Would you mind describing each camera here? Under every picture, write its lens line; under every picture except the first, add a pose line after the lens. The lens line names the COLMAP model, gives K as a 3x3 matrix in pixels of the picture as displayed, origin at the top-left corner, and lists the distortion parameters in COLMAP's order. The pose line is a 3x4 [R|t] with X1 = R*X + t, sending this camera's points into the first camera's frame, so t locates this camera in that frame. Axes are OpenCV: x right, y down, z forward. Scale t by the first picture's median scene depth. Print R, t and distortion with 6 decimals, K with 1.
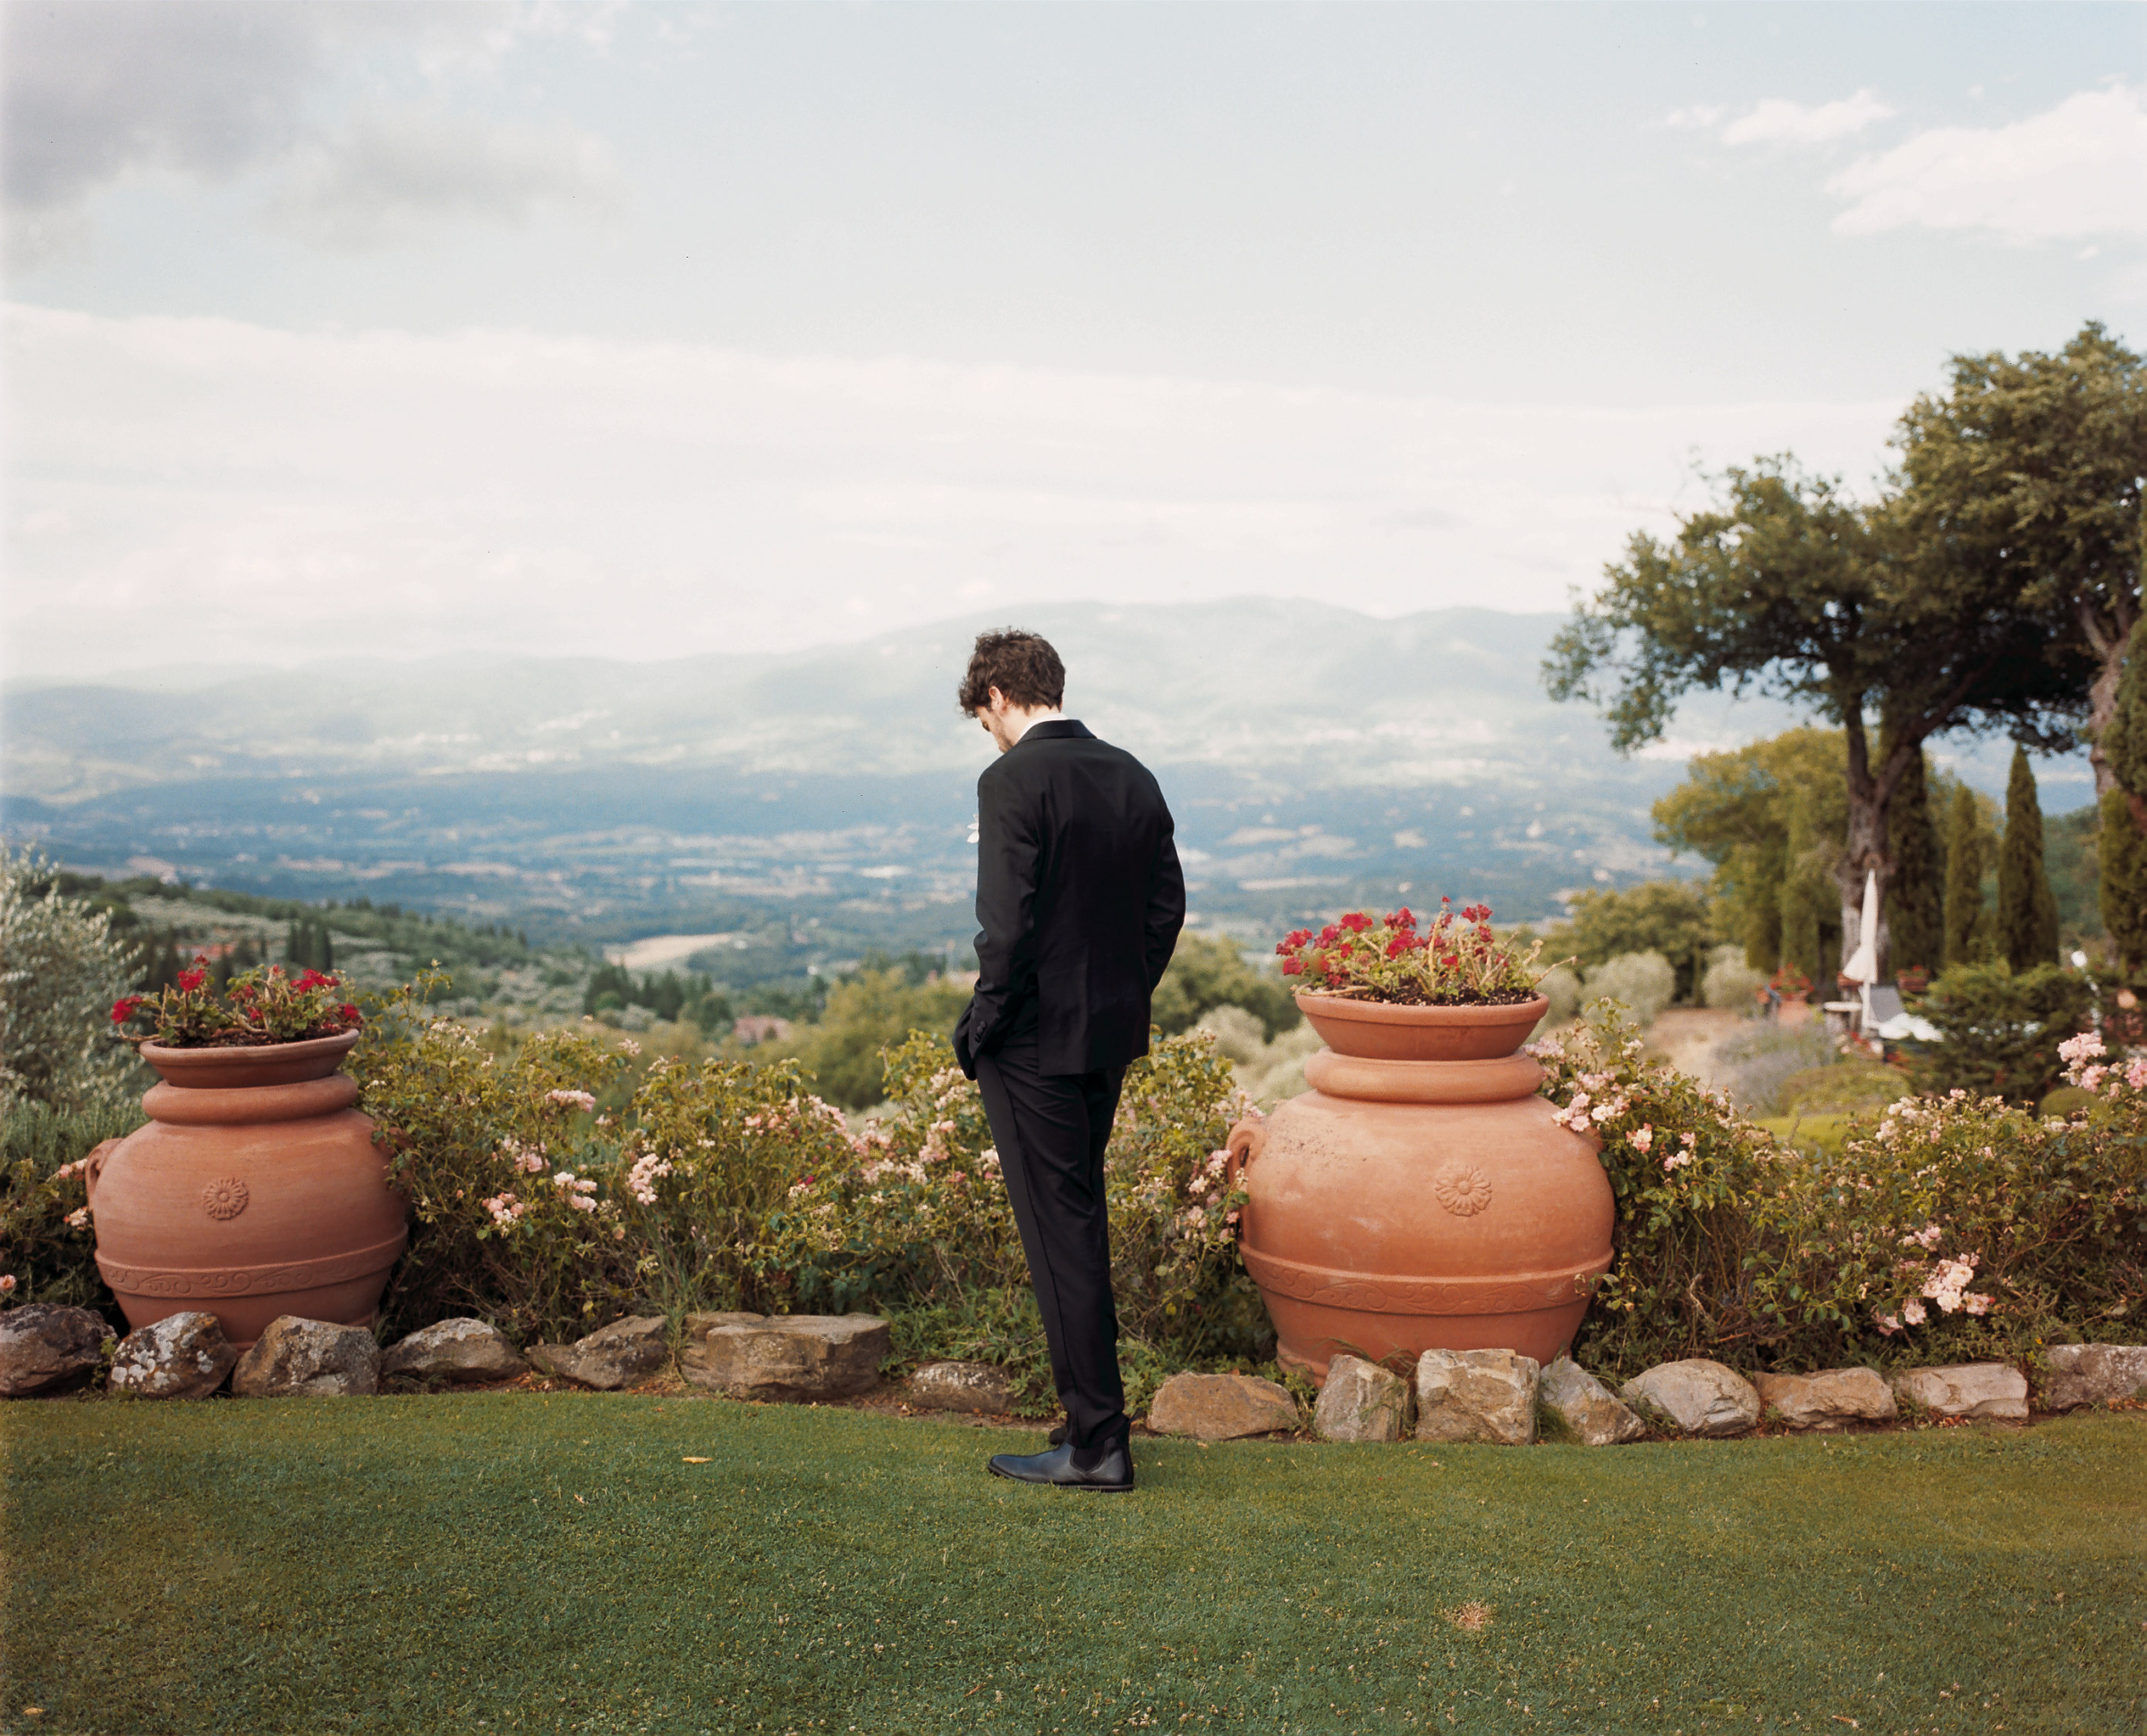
lens RADIAL K [[2189.4, 0, 1073.8], [0, 2189.4, 874.0], [0, 0, 1]] dist [-0.019255, 0.000000]
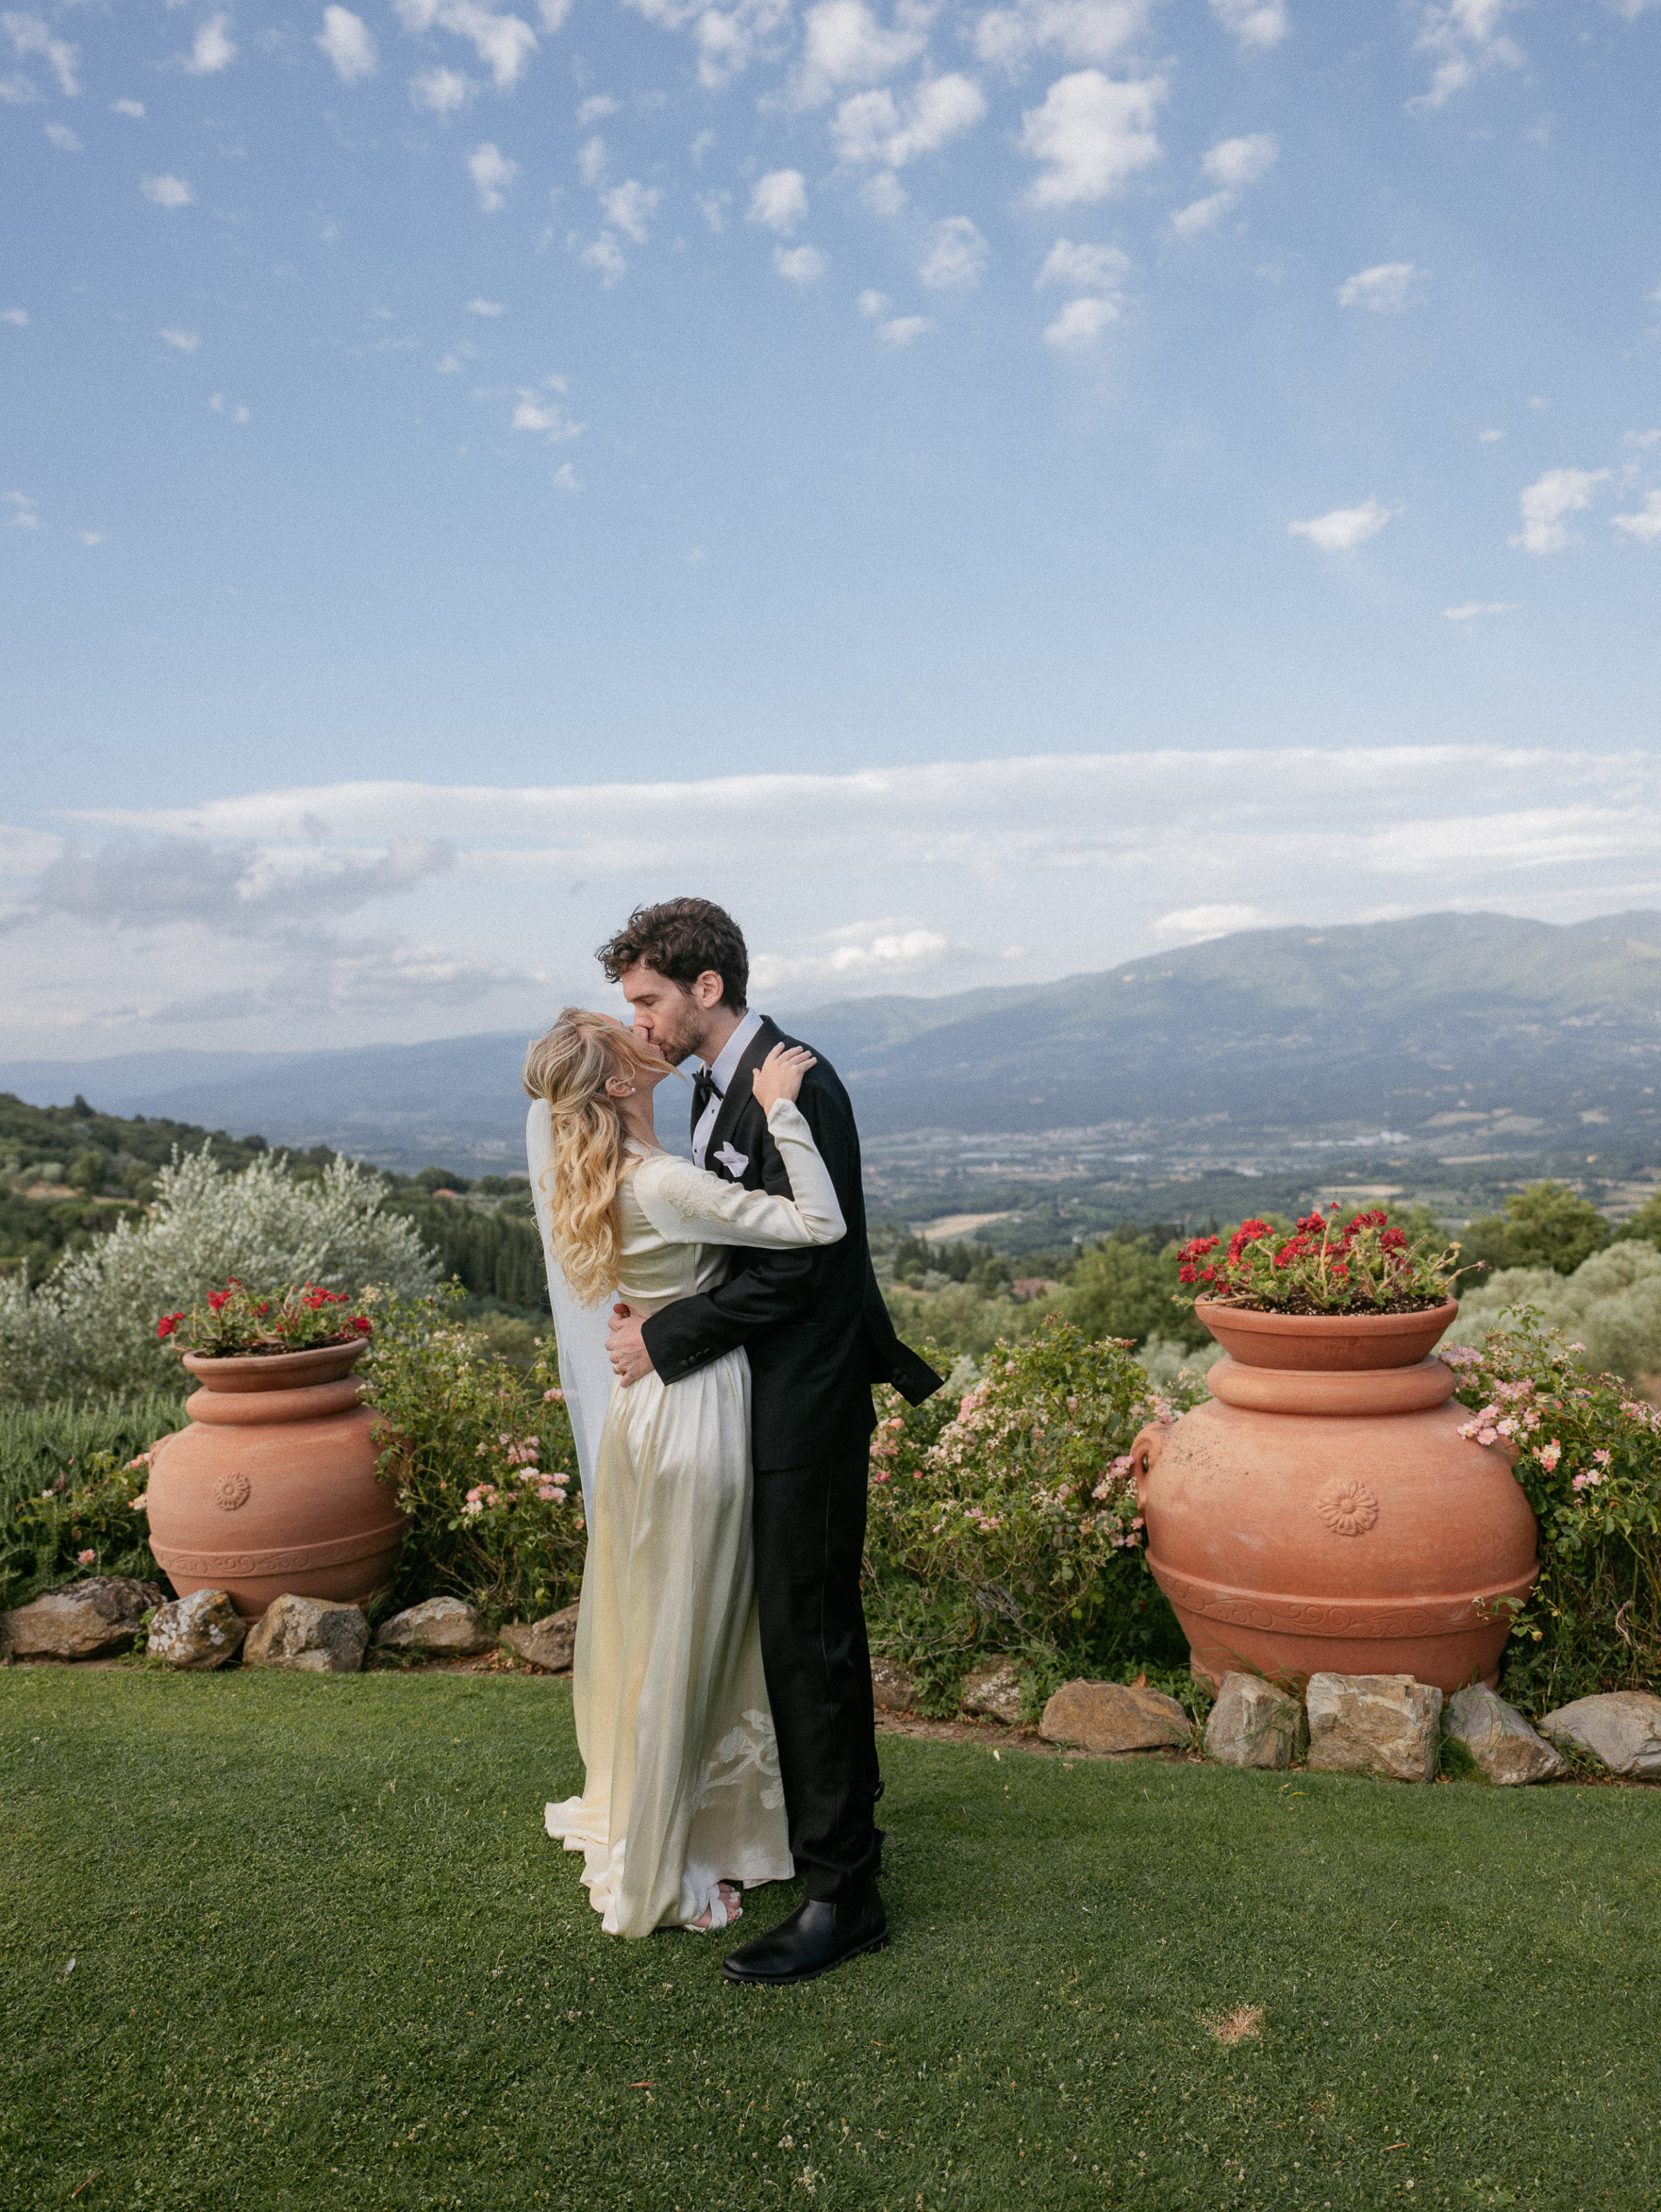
lens RADIAL K [[1762.7, 0, 822.5], [0, 1762.7, 1101.5], [0, 0, 1]] dist [0.003785, 0.004893]
pose [[0.965775, -0.037023, -0.256727, 0.151882], [0.028168, 0.998877, -0.038087, -0.011925], [0.257849, 0.029552, 0.965733, 0.168141]]
